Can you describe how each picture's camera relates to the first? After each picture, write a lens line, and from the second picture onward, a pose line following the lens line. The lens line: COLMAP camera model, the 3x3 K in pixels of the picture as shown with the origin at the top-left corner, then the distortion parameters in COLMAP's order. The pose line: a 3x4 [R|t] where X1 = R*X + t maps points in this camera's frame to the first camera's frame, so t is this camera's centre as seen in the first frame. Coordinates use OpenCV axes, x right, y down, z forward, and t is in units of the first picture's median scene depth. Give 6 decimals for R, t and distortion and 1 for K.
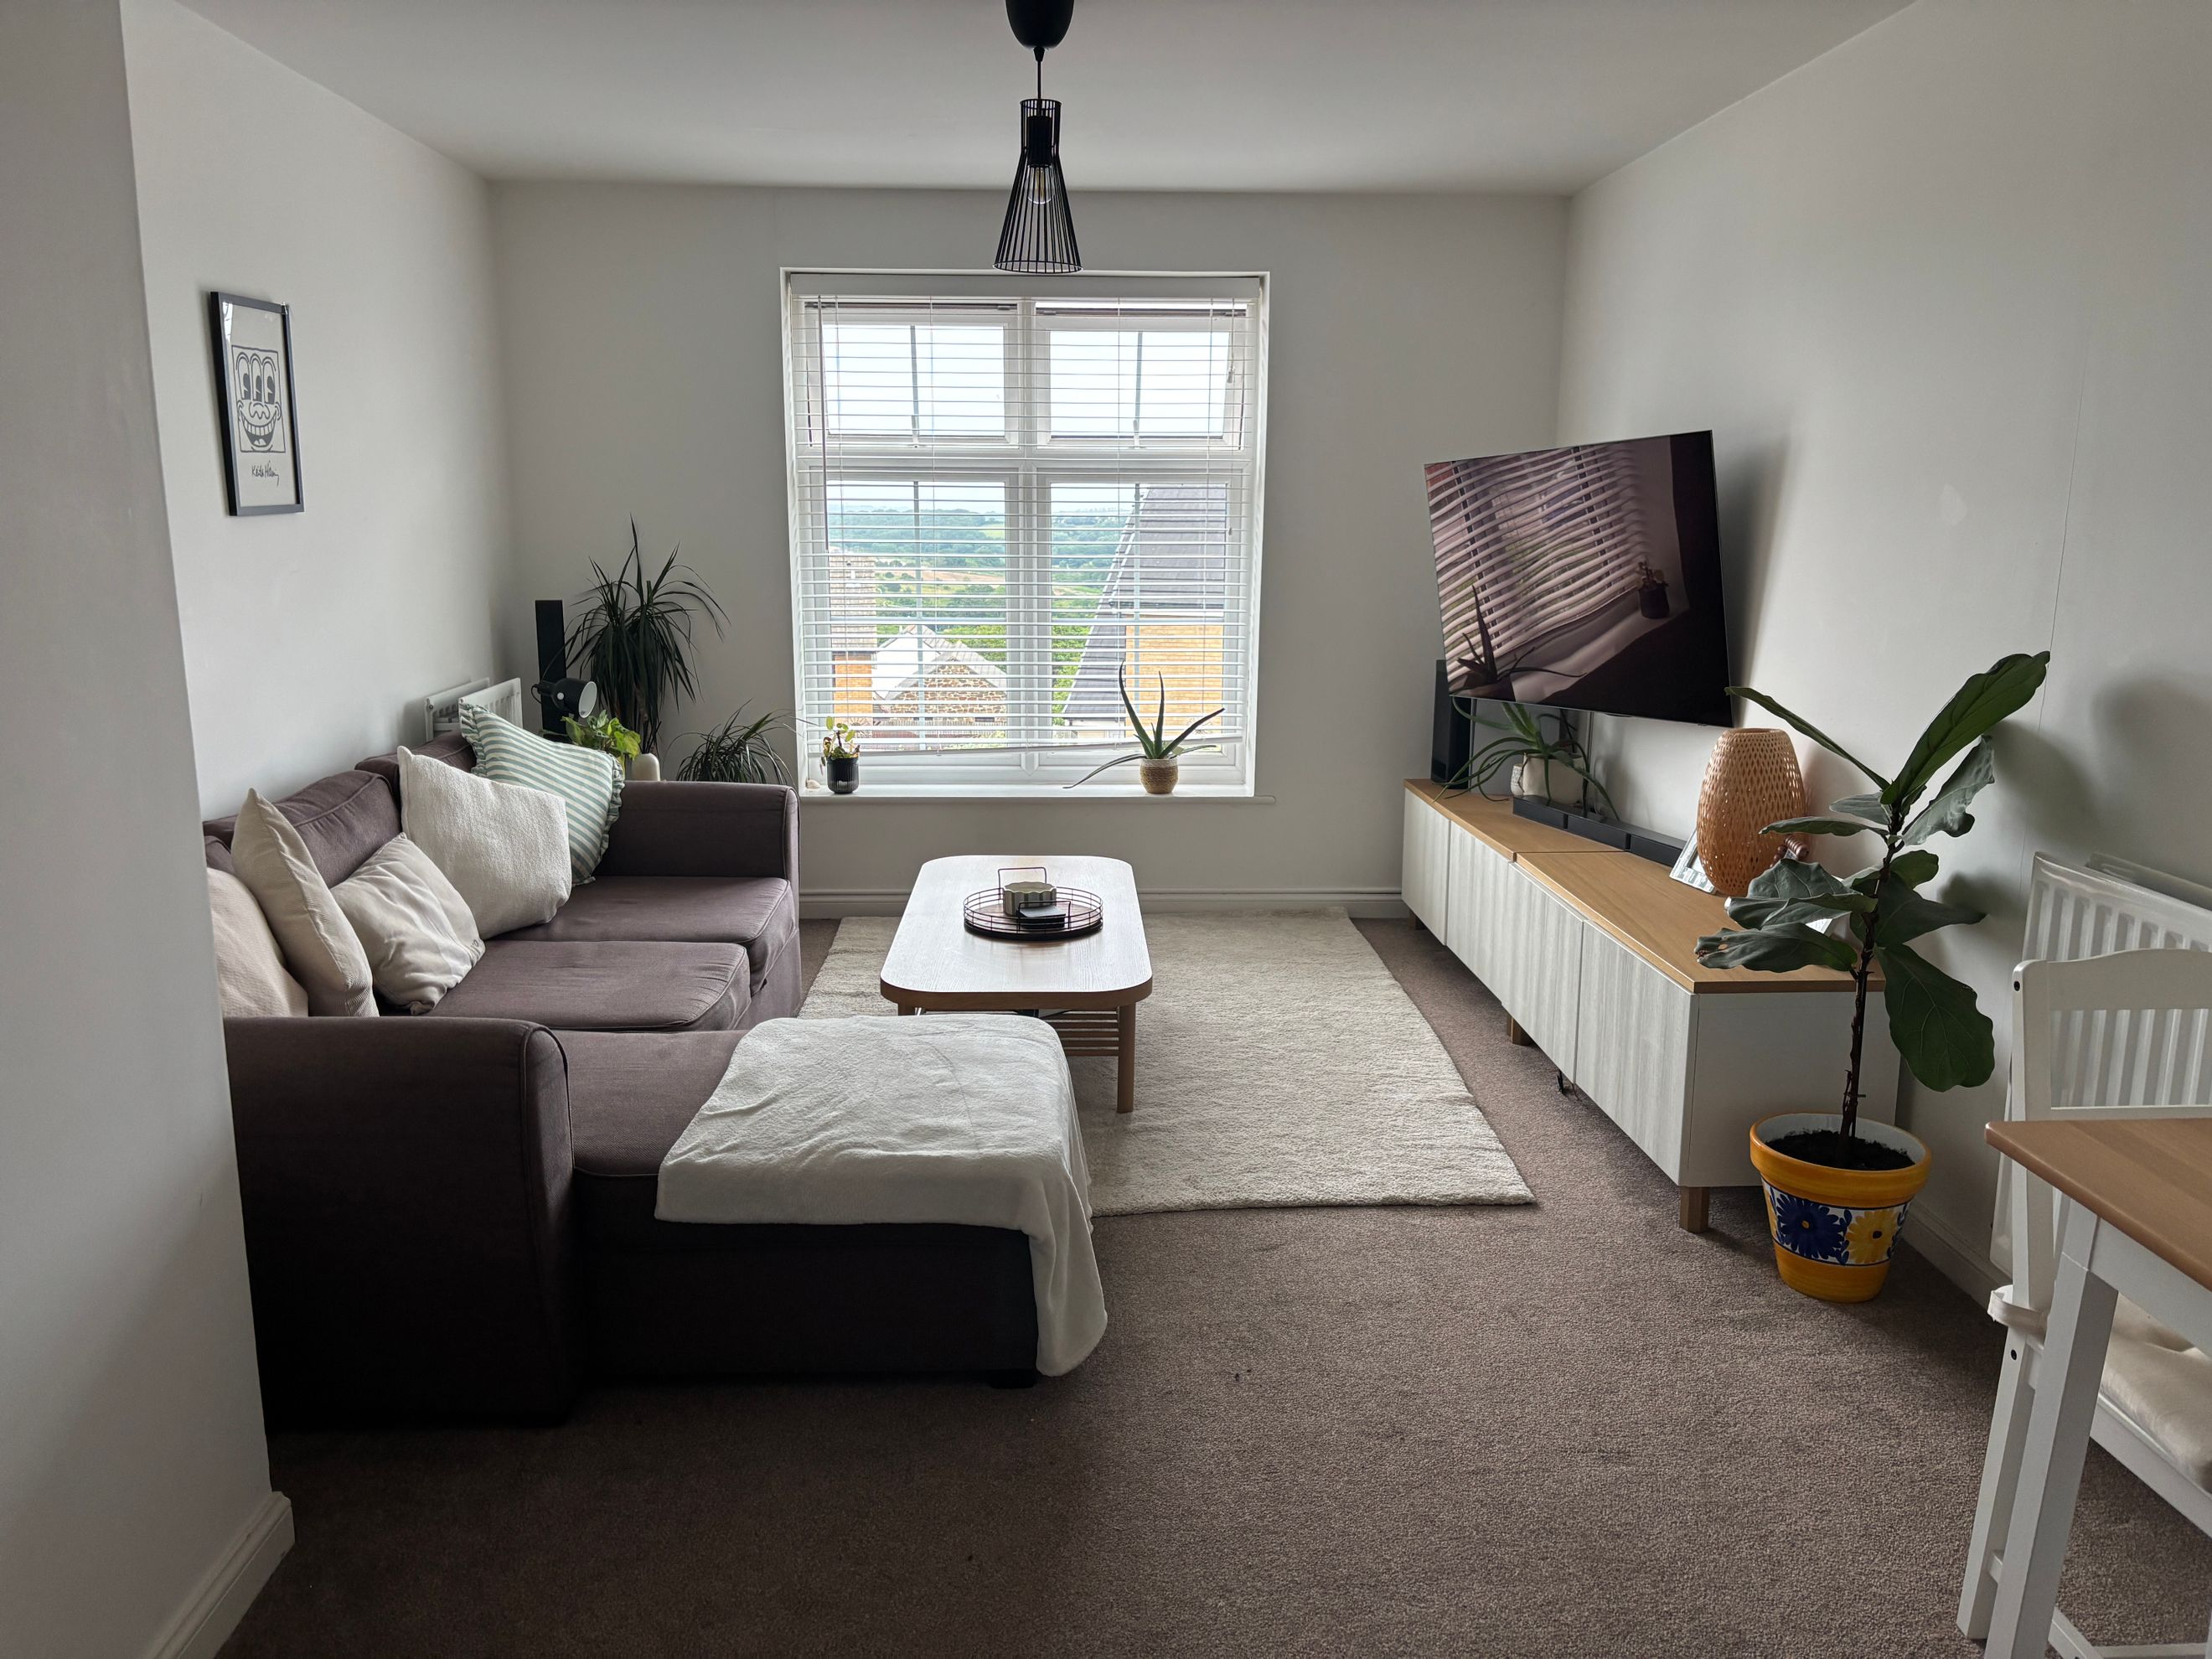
lens RADIAL K [[1717.0, 0, 1045.3], [0, 1717.0, 832.3], [0, 0, 1]] dist [0.064162, -0.081415]
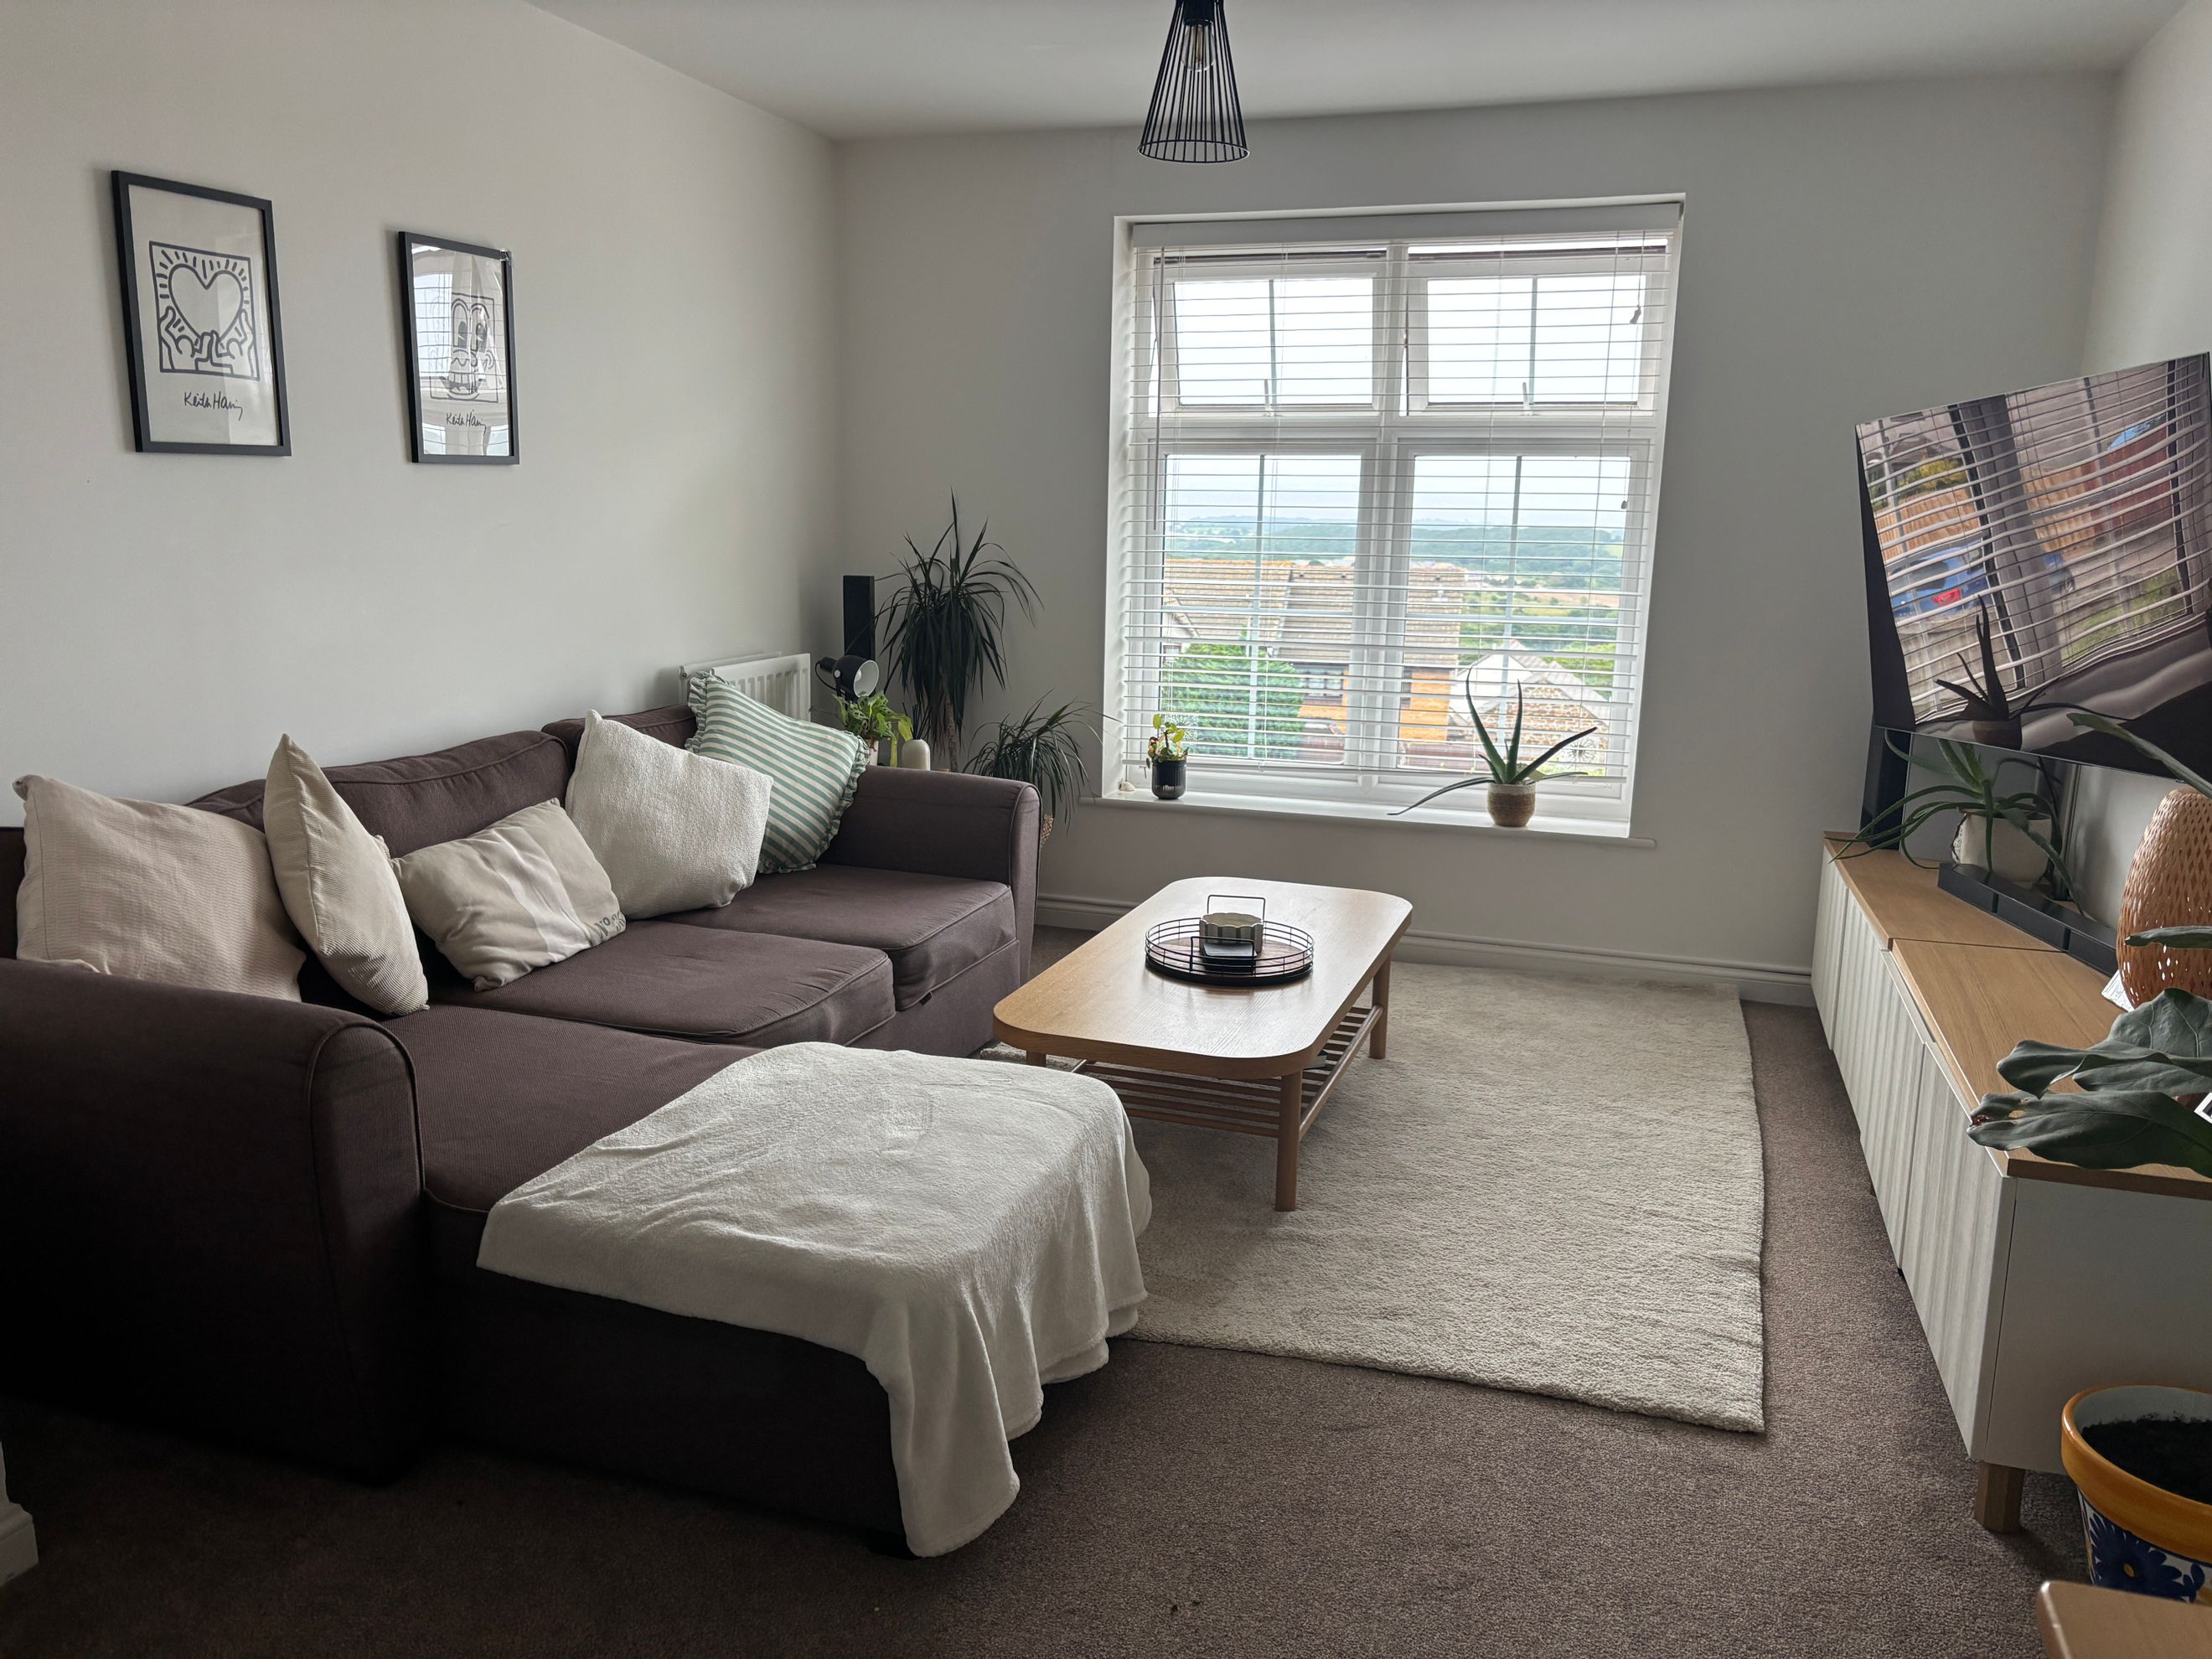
lens RADIAL K [[1667.6, 0, 1102.4], [0, 1667.6, 839.4], [0, 0, 1]] dist [-0.006392, 0.051694]
pose [[0.935124, 0.080526, -0.345050, 0.207758], [-0.081999, 0.996579, 0.010350, -0.010471], [0.344703, 0.018615, 0.938527, 0.220623]]
